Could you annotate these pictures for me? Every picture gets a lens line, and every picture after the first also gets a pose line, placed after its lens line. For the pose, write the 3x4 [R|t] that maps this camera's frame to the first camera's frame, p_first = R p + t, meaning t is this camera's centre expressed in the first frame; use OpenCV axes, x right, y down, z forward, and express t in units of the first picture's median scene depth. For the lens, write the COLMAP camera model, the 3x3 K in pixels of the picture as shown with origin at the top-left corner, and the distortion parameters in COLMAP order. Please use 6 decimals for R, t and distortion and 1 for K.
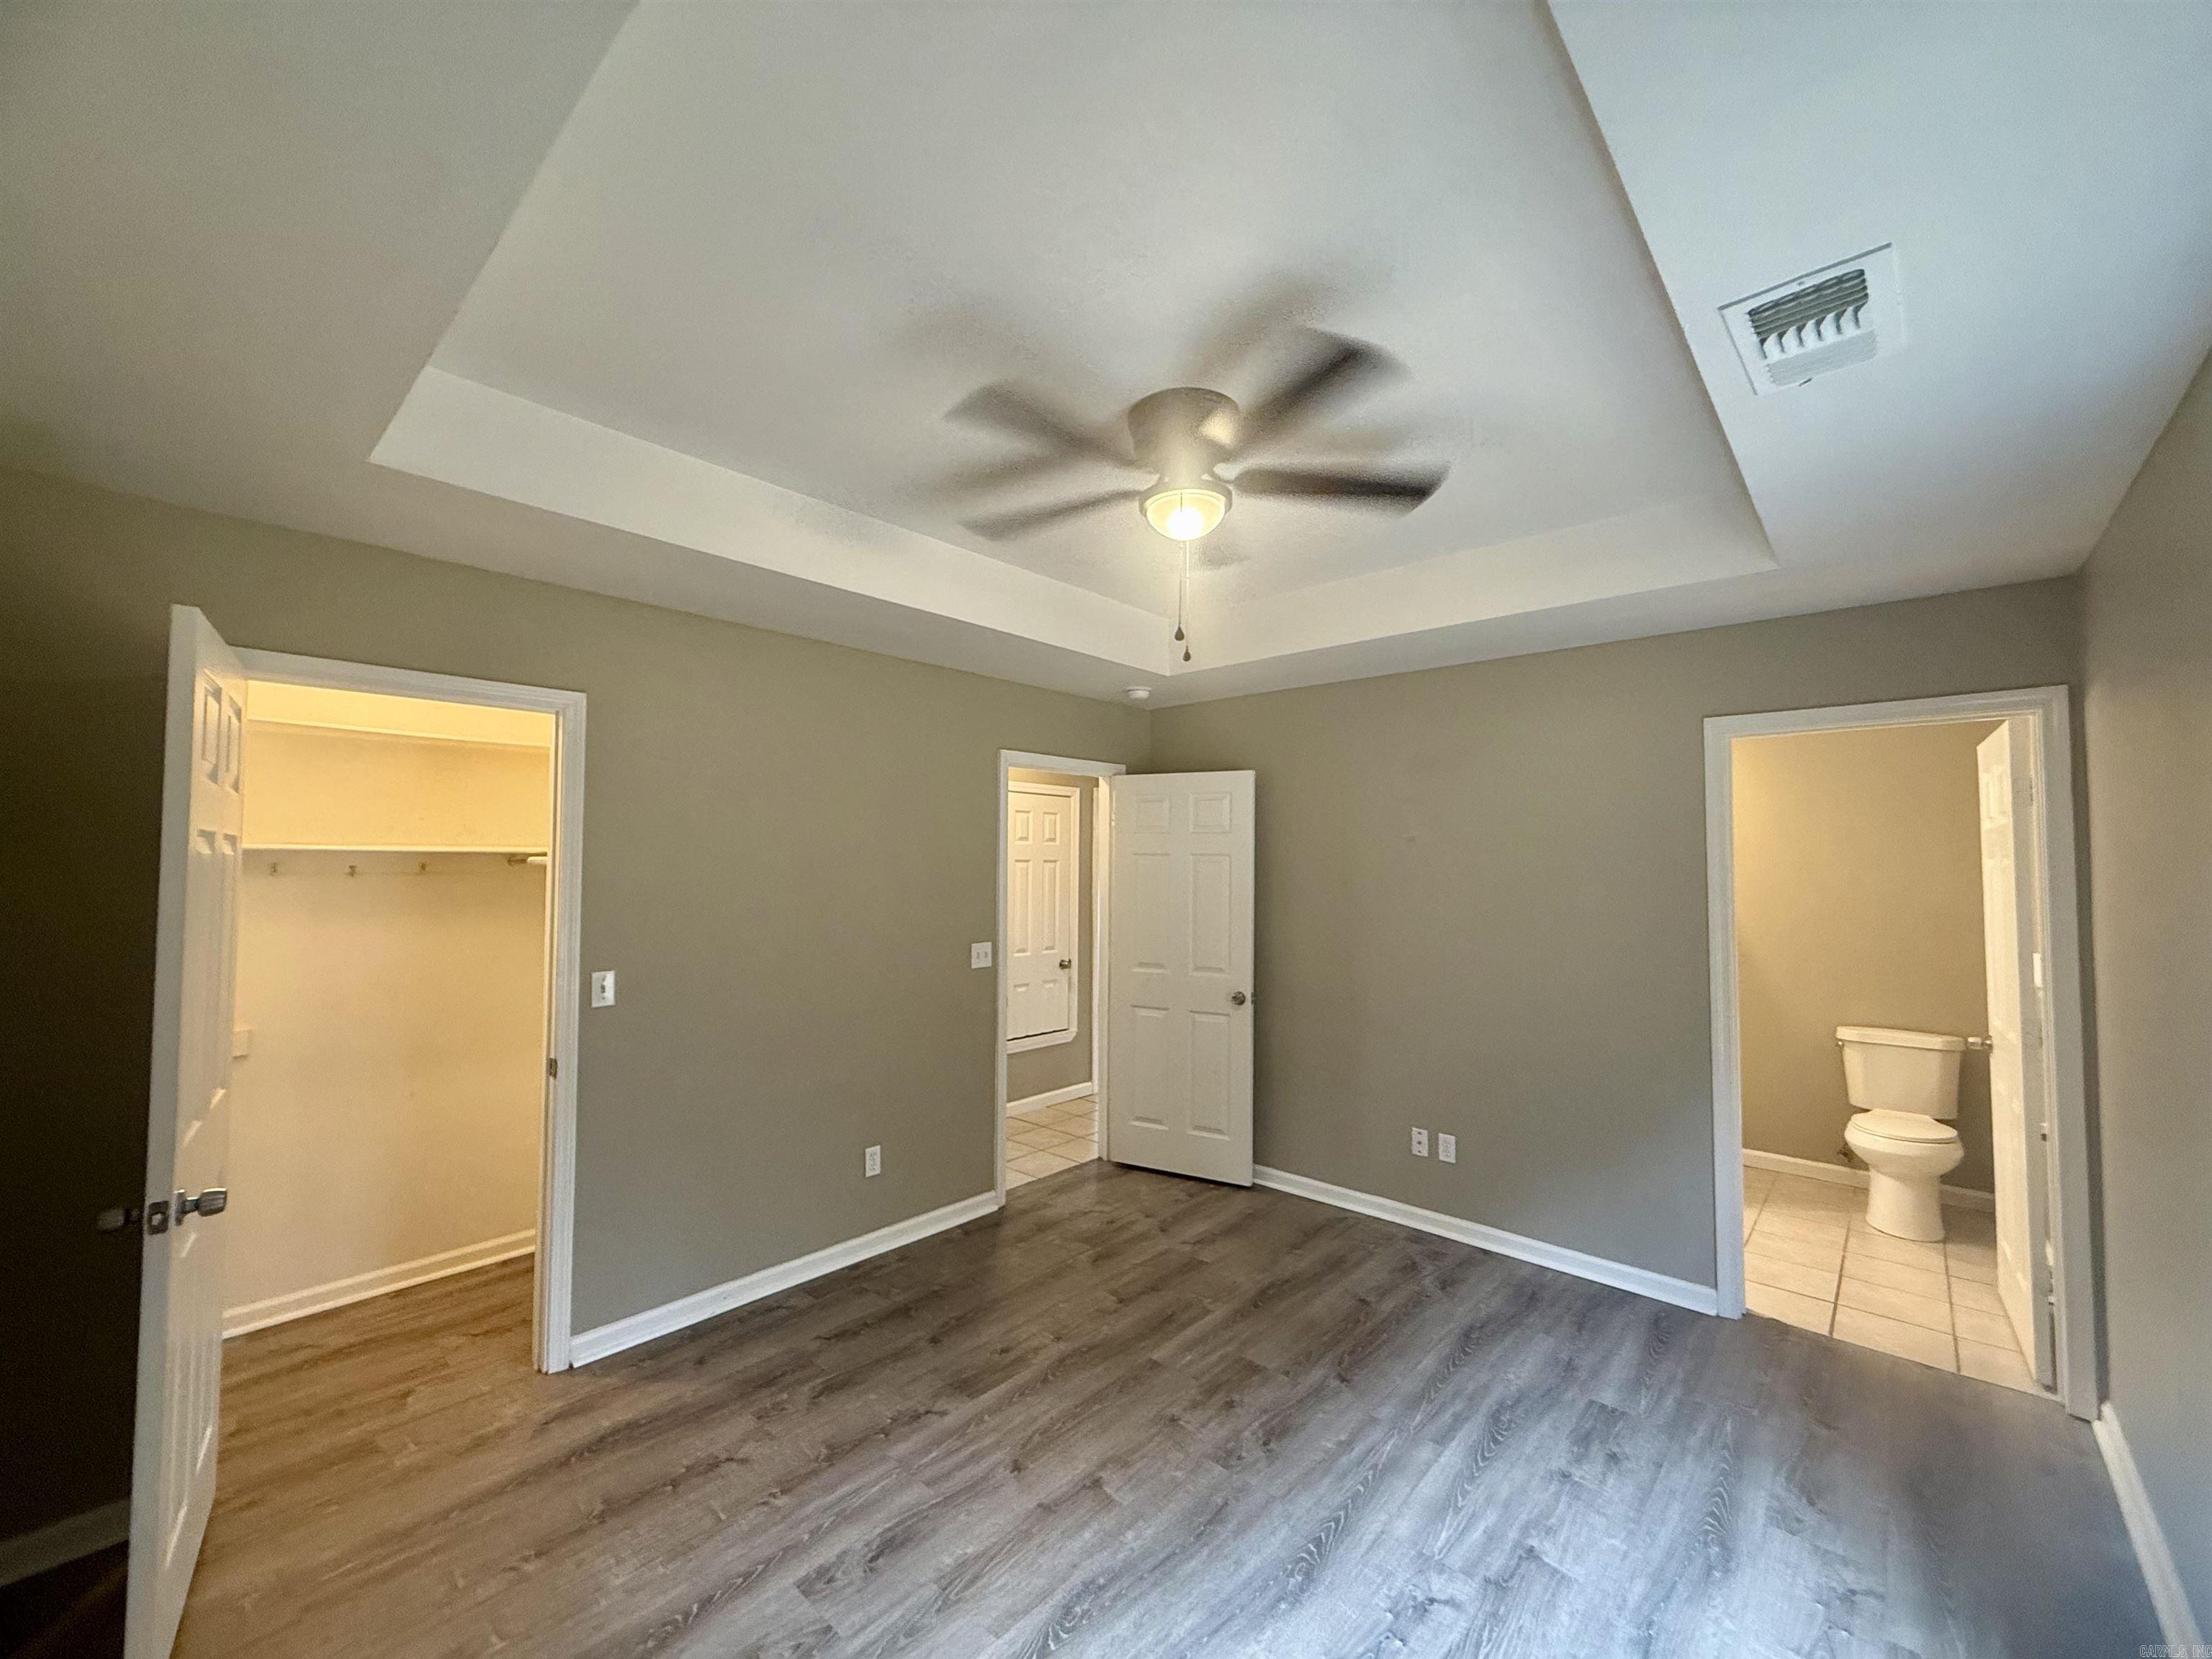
lens RADIAL K [[882.8, 0, 1106.0], [0, 882.8, 829.5], [0, 0, 1]] dist [0.000056, 0.000060]
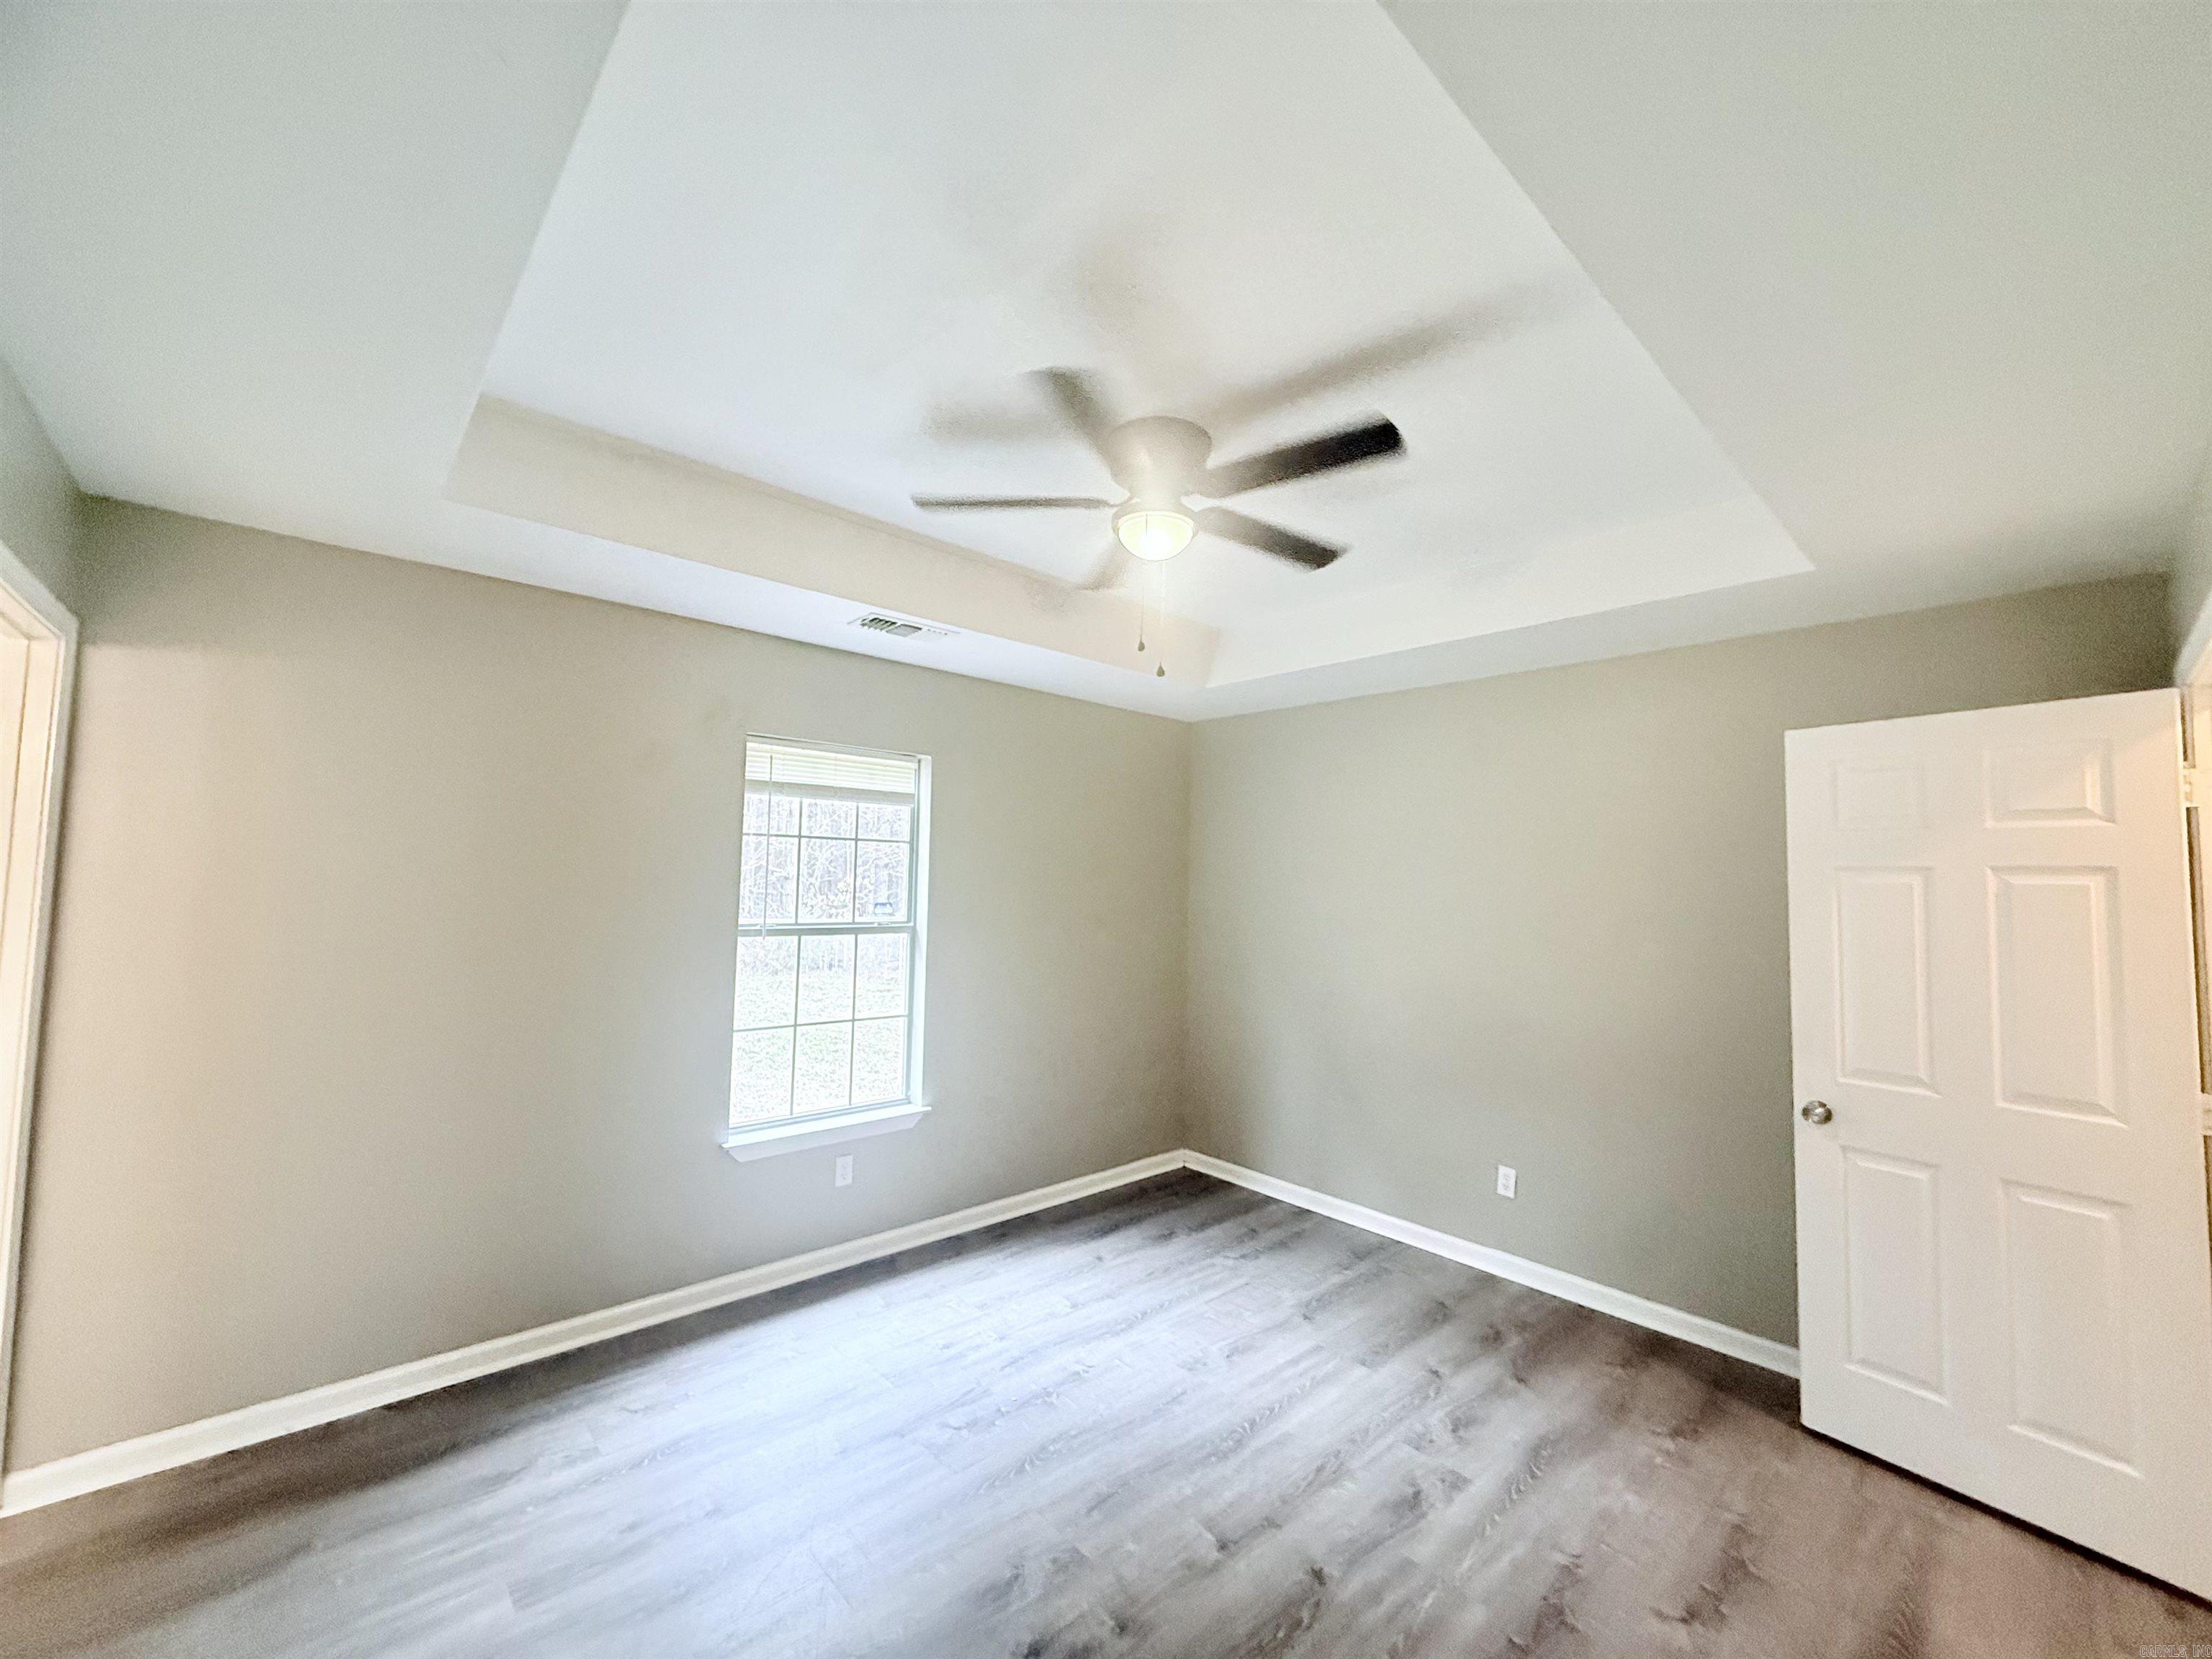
lens RADIAL K [[882.8, 0, 1106.0], [0, 882.8, 829.5], [0, 0, 1]] dist [0.000056, 0.000060]
pose [[-0.994854, -0.022993, 0.098678, 0.037925], [-0.033192, 0.994128, -0.102993, 0.104809], [-0.095731, -0.105738, -0.989775, 2.079726]]
